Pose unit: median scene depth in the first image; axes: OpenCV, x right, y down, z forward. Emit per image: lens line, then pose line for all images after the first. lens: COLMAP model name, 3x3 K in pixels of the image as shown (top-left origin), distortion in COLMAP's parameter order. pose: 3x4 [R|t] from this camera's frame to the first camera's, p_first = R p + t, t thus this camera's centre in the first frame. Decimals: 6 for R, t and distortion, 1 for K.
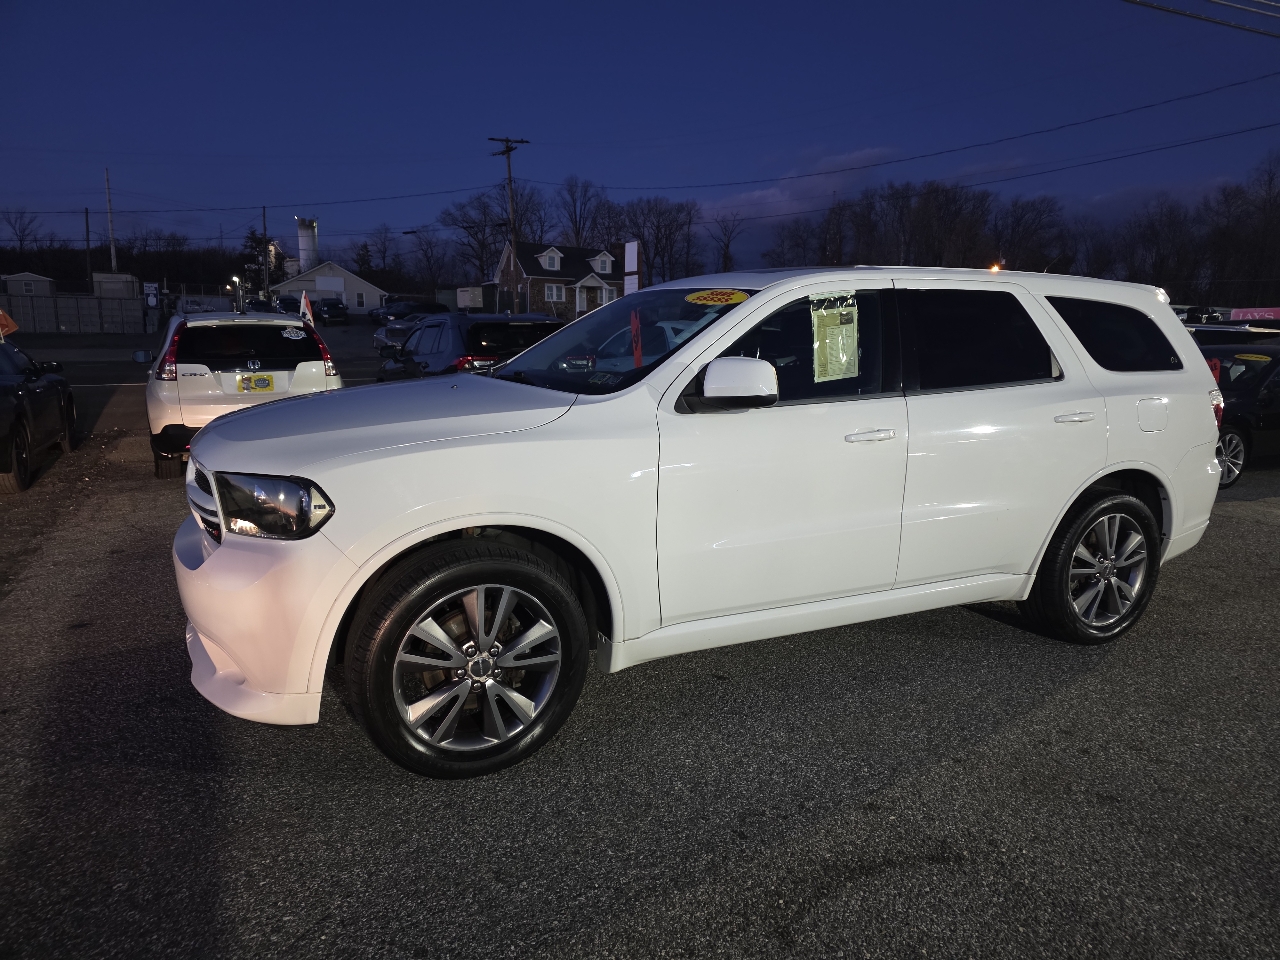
lens RADIAL K [[856.8, 0, 646.4], [0, 856.8, 497.6], [0, 0, 1]] dist [0.061322, -0.046276]
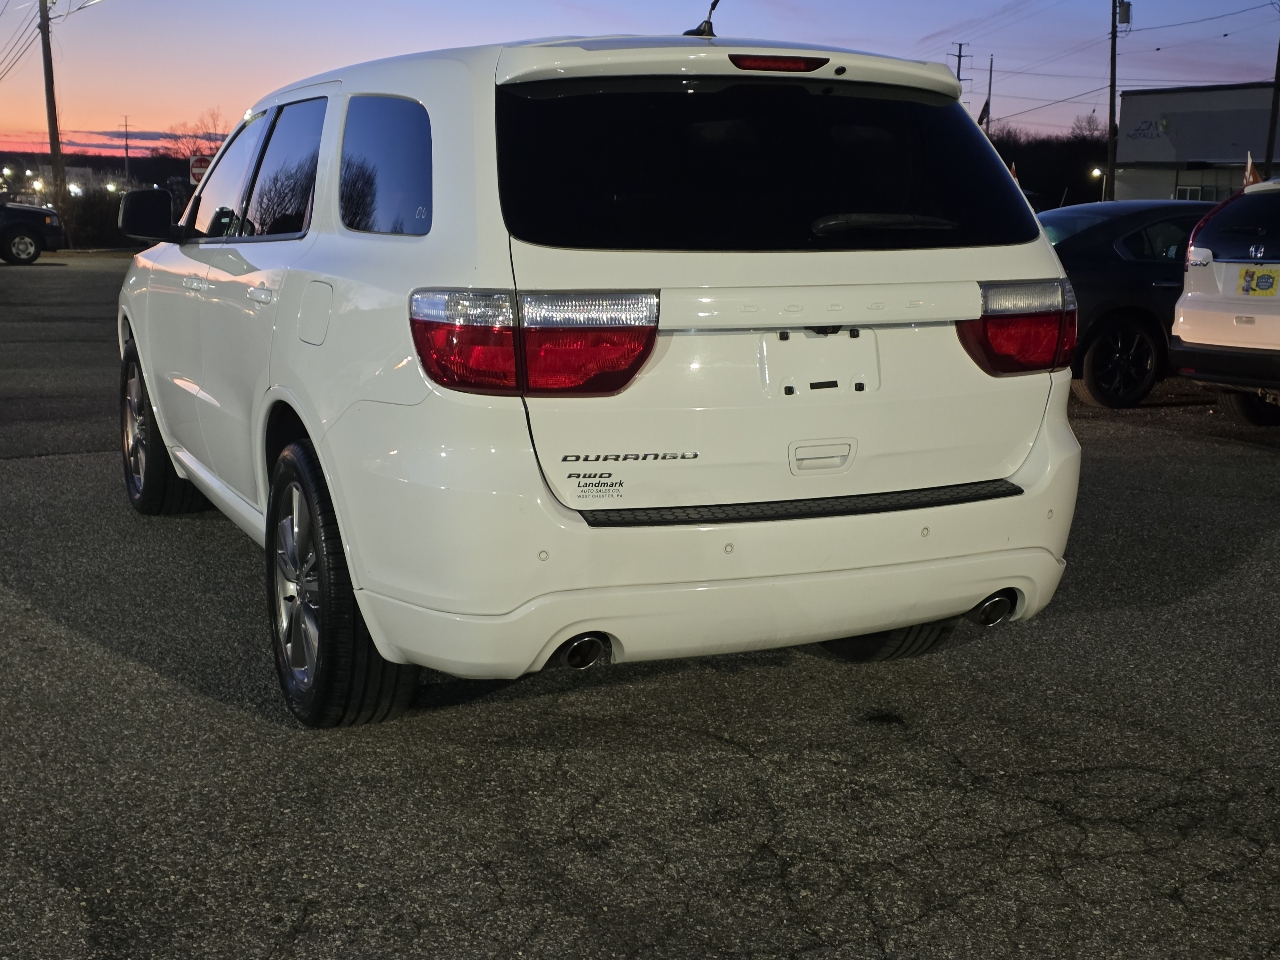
lens RADIAL K [[1722.5, 0, 659.4], [0, 1722.5, 528.6], [0, 0, 1]] dist [0.074489, 0.000000]
pose [[-0.046933, 0.177197, -0.983056, 1.632275], [-0.203723, 0.961757, 0.183084, -0.204581], [0.977903, 0.208864, -0.009039, 1.249390]]
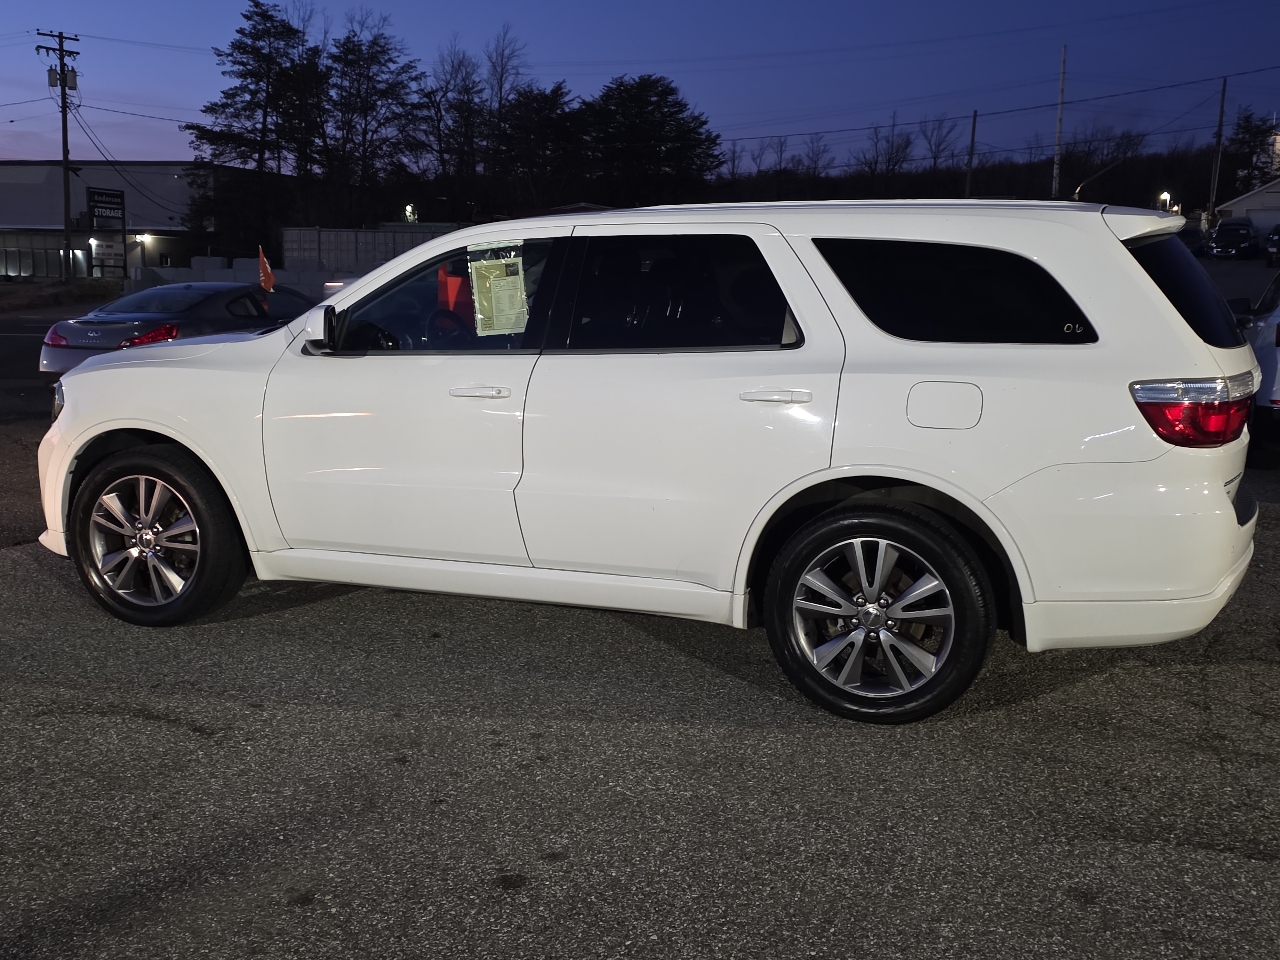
lens RADIAL K [[1422.9, 0, 628.9], [0, 1422.9, 503.4], [0, 0, 1]] dist [0.058926, 0.000000]
pose [[0.661249, 0.116250, -0.741104, 1.278152], [-0.139779, 0.989712, 0.030529, -0.017481], [0.737029, 0.083403, 0.670695, 0.060698]]
